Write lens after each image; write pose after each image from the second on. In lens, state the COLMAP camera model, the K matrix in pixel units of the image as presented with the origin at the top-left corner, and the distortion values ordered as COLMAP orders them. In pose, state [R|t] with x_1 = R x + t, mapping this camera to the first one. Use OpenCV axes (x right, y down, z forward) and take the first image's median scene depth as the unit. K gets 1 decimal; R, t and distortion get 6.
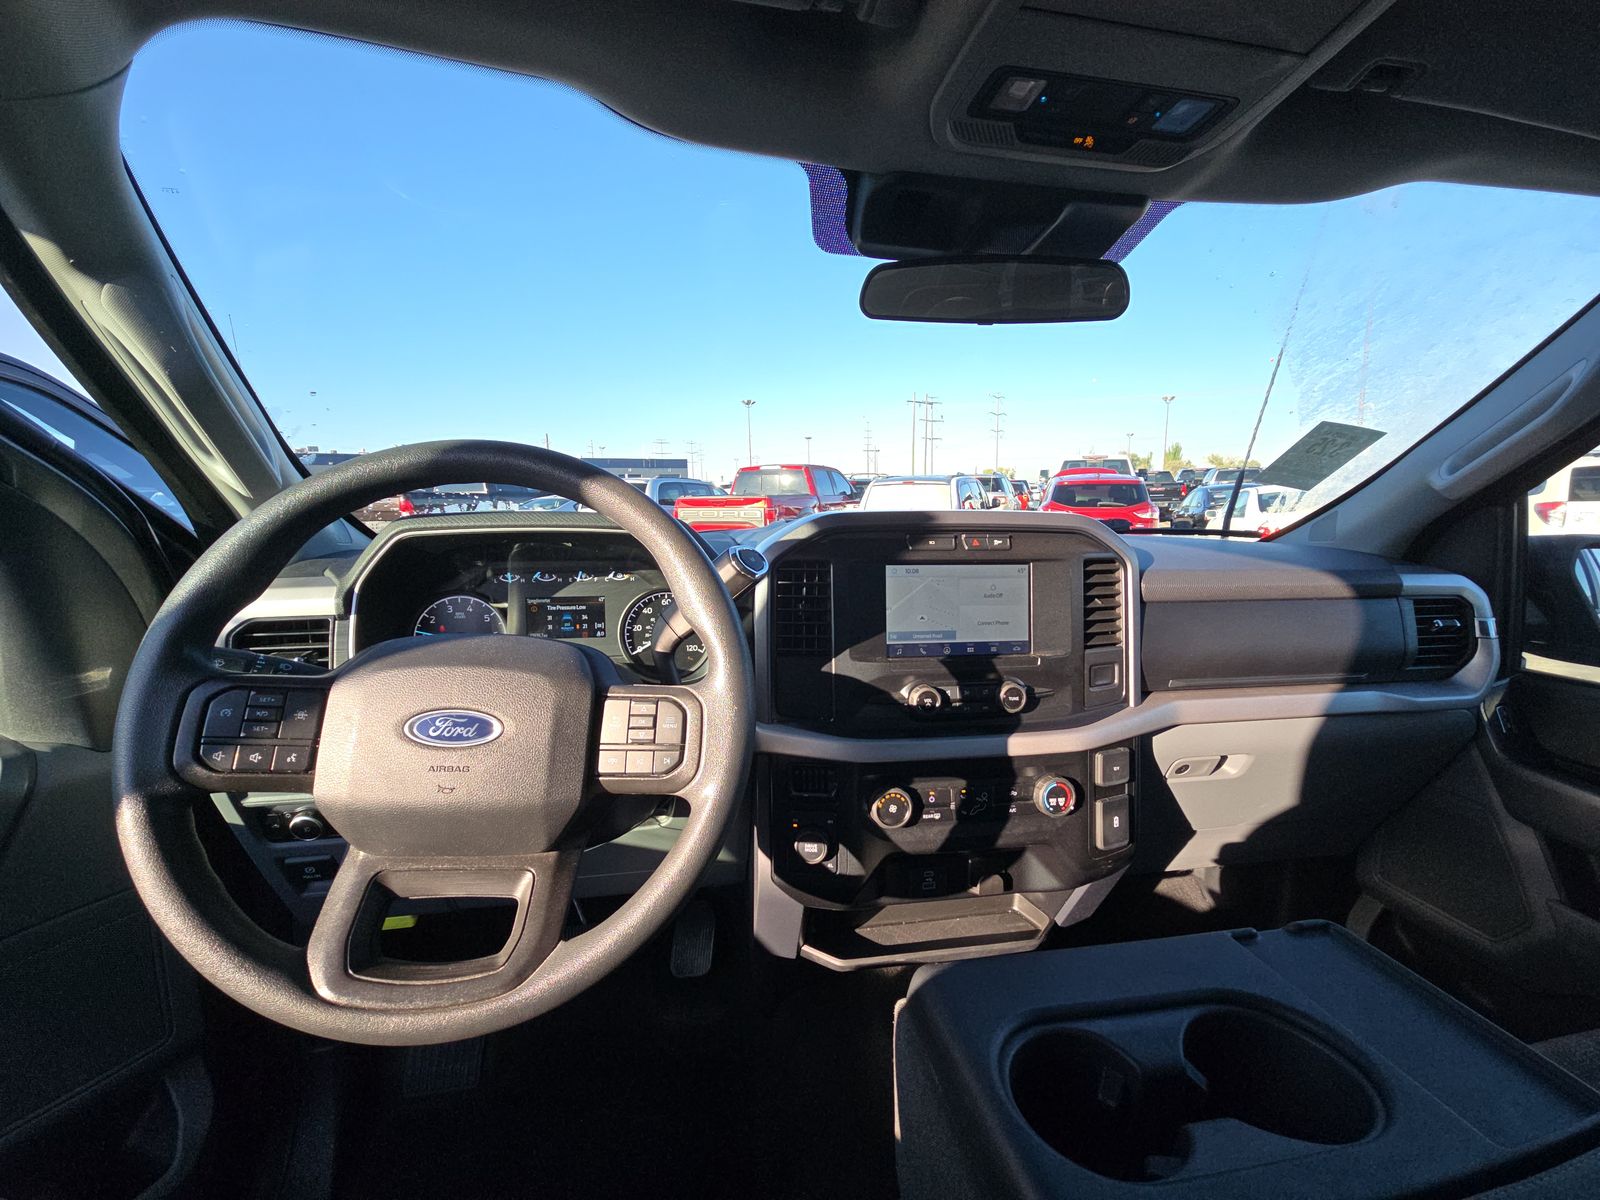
lens RADIAL K [[638.7, 0, 808.5], [0, 638.7, 607.7], [0, 0, 1]] dist [0.006935, -0.000157]
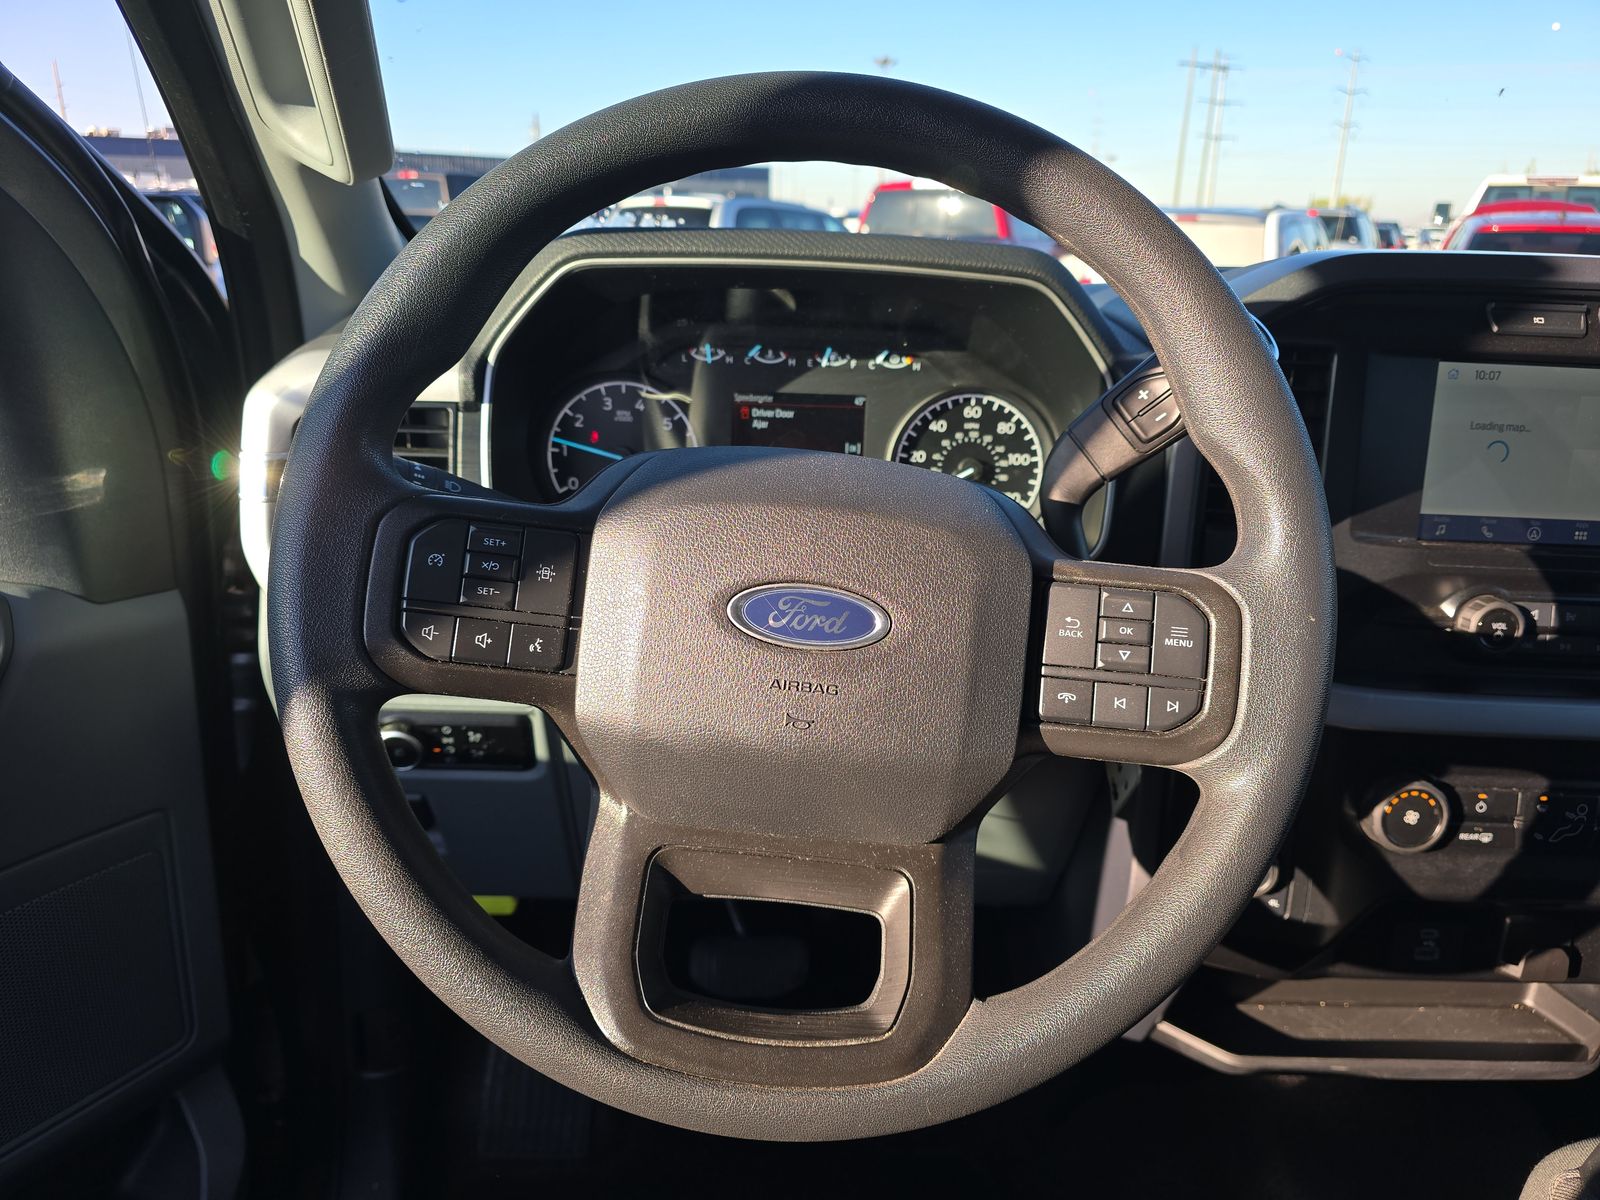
lens RADIAL K [[1070.5, 0, 805.8], [0, 1070.5, 589.7], [0, 0, 1]] dist [0.050548, -0.046409]
pose [[0.989914, 0.073953, -0.120833, -0.273207], [-0.056149, 0.987893, 0.144622, 0.018949], [0.130065, -0.136379, 0.982081, 0.054680]]
